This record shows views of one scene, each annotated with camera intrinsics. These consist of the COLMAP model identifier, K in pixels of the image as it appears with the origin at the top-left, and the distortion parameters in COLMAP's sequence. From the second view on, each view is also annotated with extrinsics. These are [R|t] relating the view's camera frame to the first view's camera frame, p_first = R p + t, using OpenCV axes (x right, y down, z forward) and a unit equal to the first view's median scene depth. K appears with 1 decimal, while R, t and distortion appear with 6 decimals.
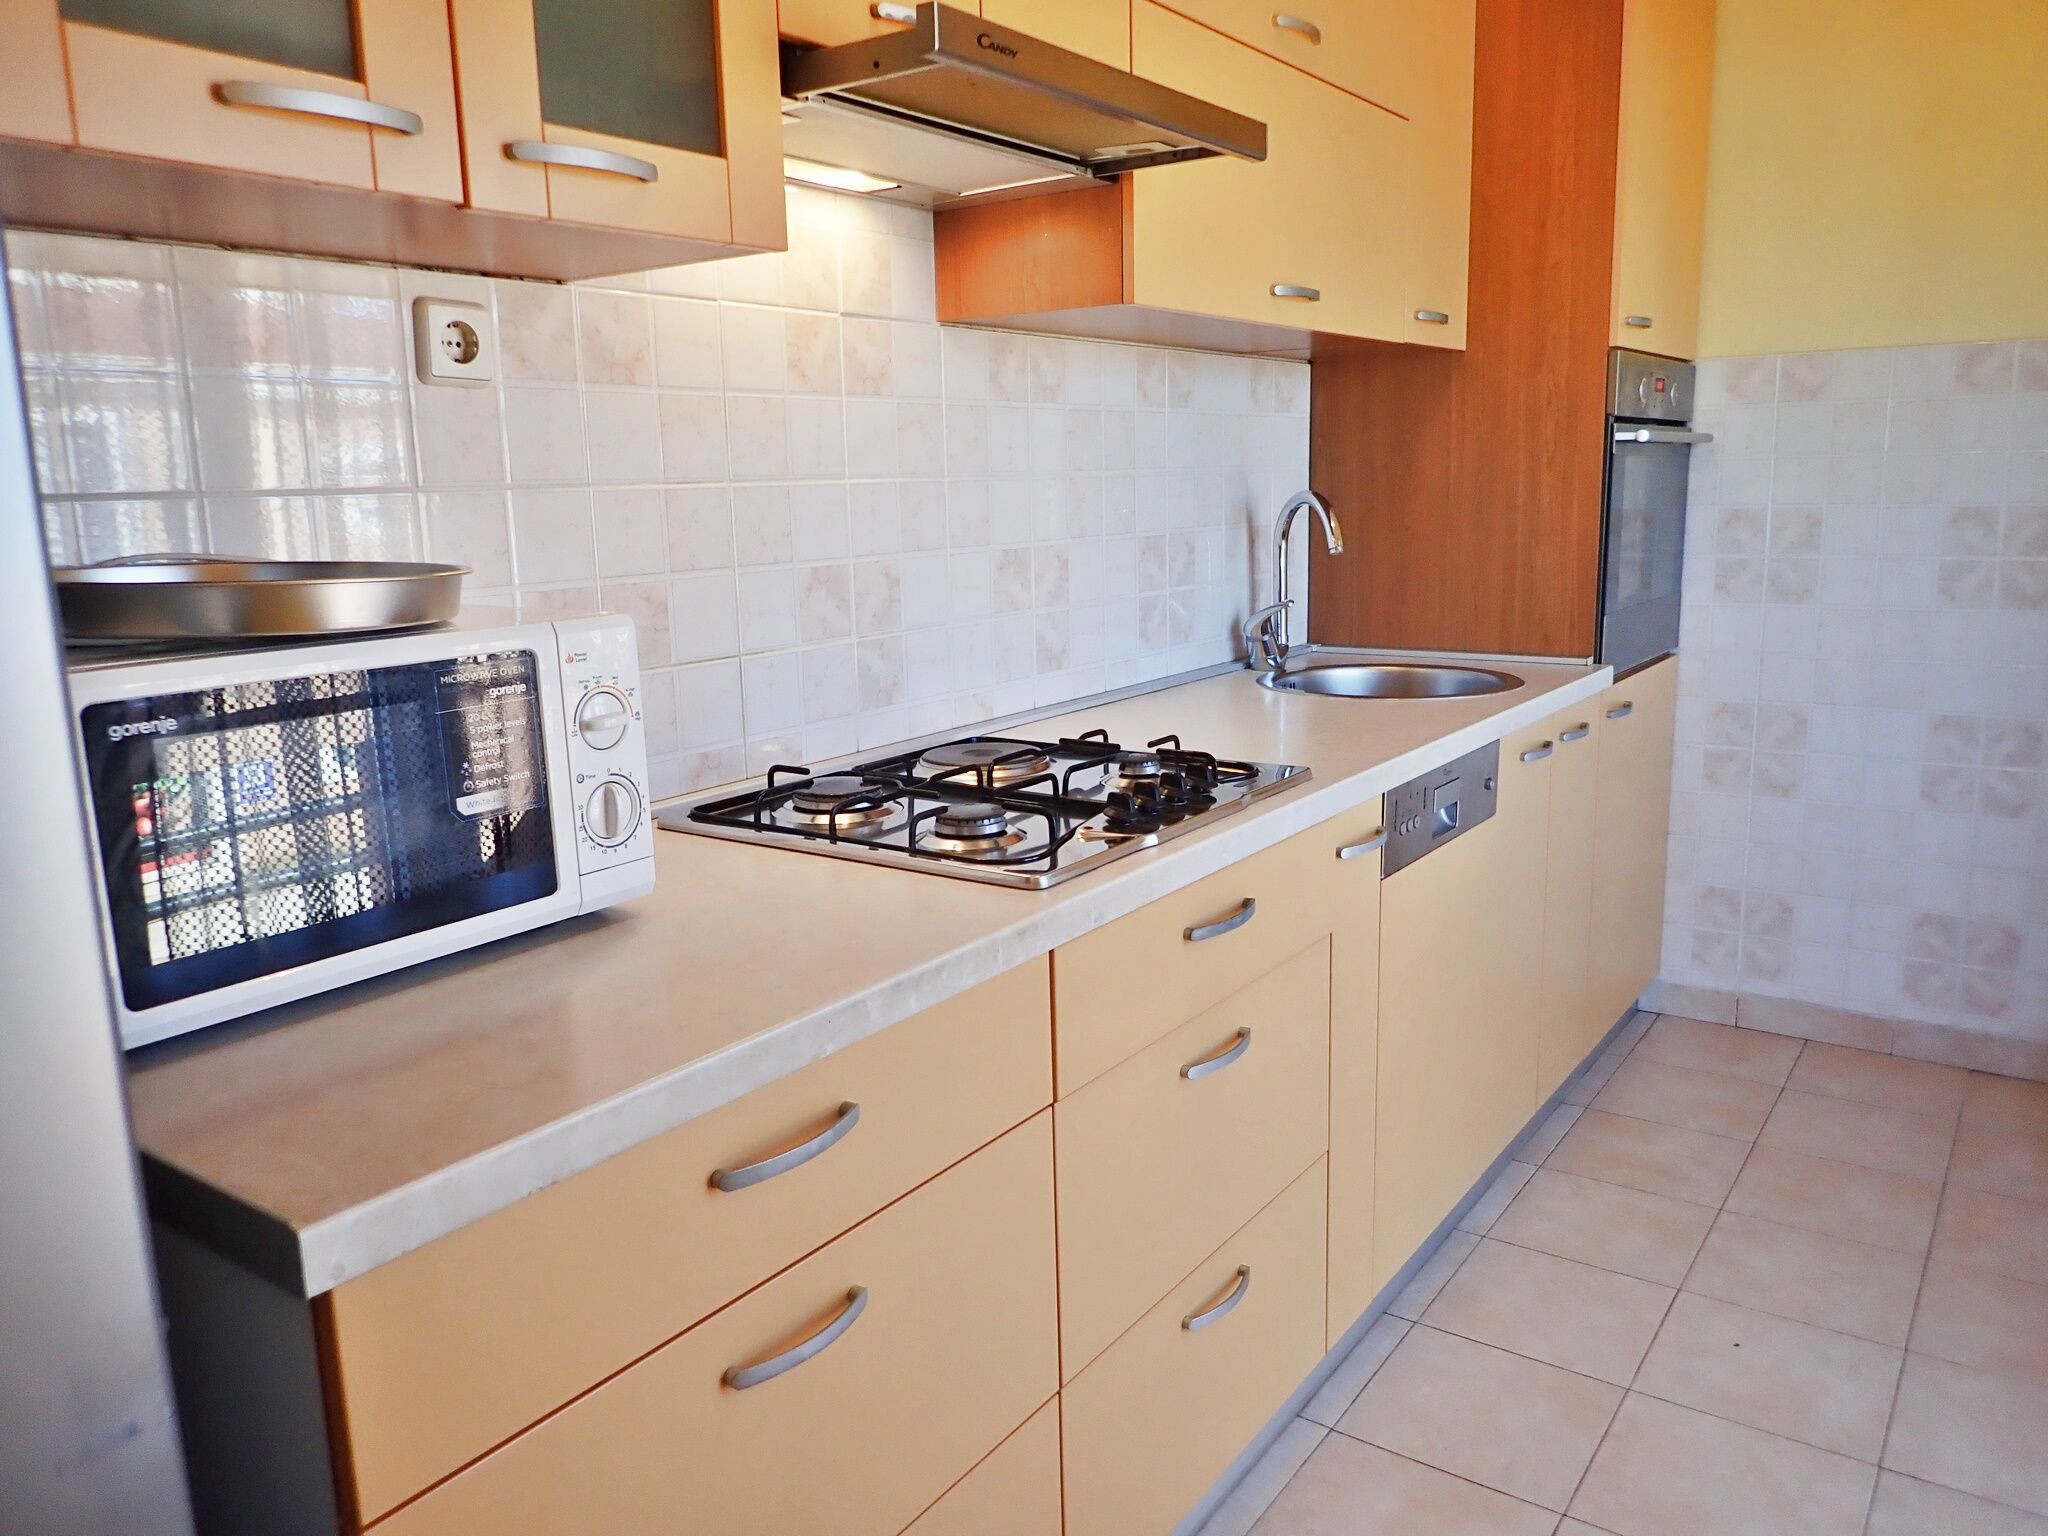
lens RADIAL K [[1503.0, 0, 1014.1], [0, 1503.0, 761.8], [0, 0, 1]] dist [0.005403, -0.017948]
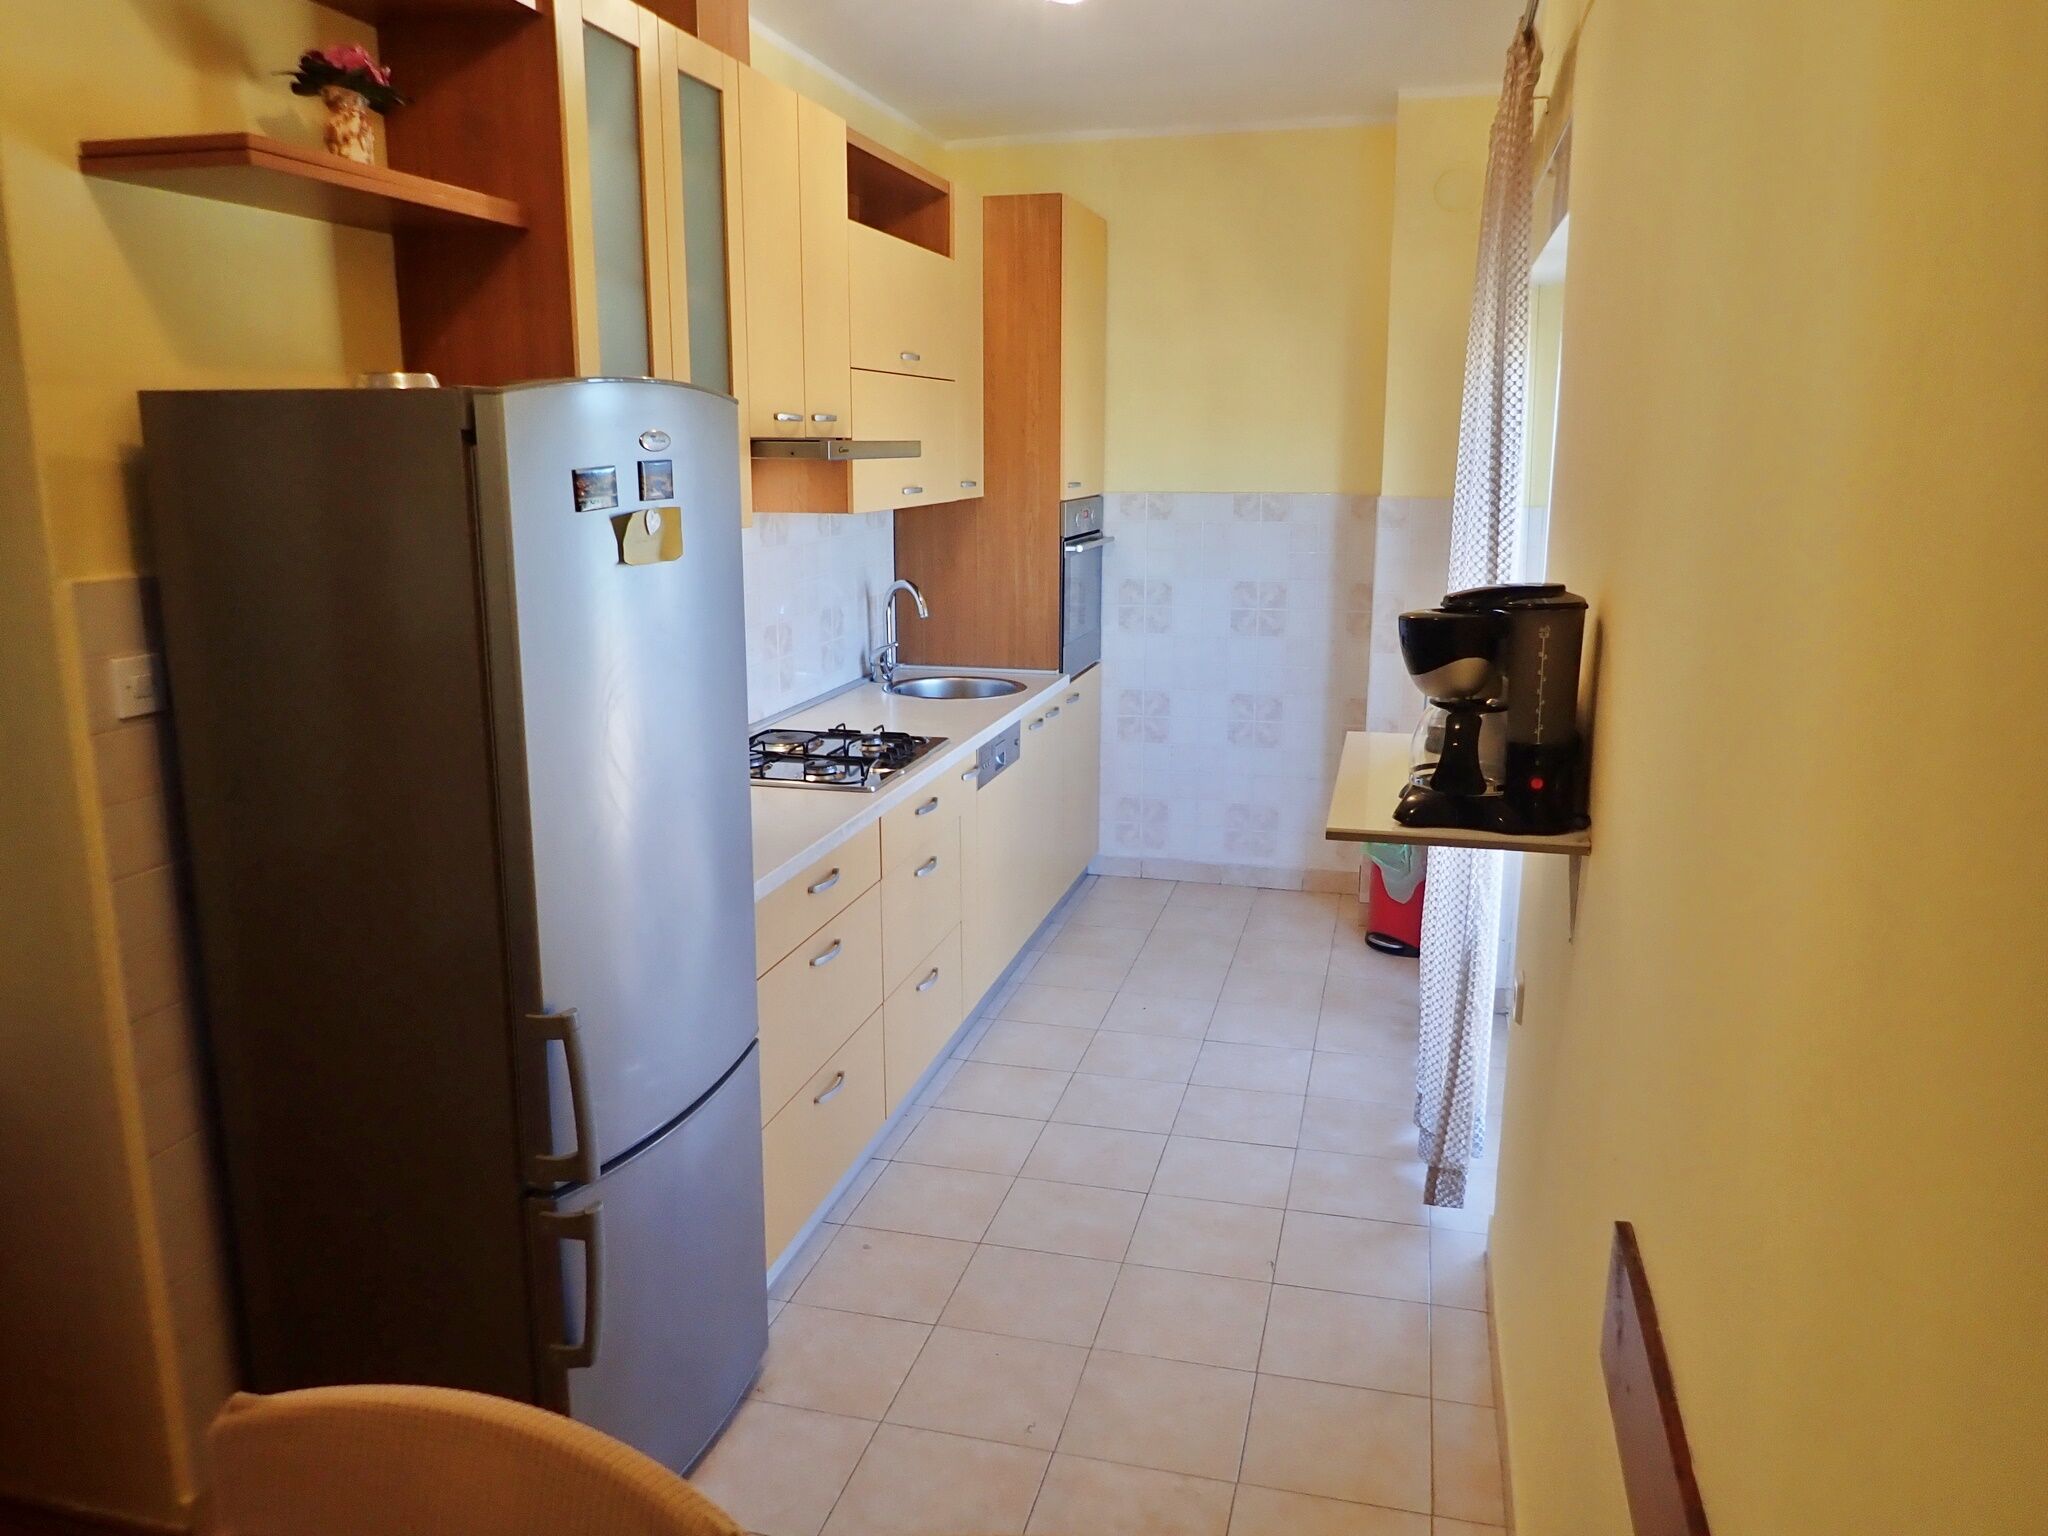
lens RADIAL K [[1503.0, 0, 1014.1], [0, 1503.0, 761.8], [0, 0, 1]] dist [0.005403, -0.017948]
pose [[0.934332, -0.050041, 0.352874, -0.302567], [0.043620, 0.998706, 0.026131, -0.008828], [-0.353725, -0.009023, 0.935306, -0.658694]]
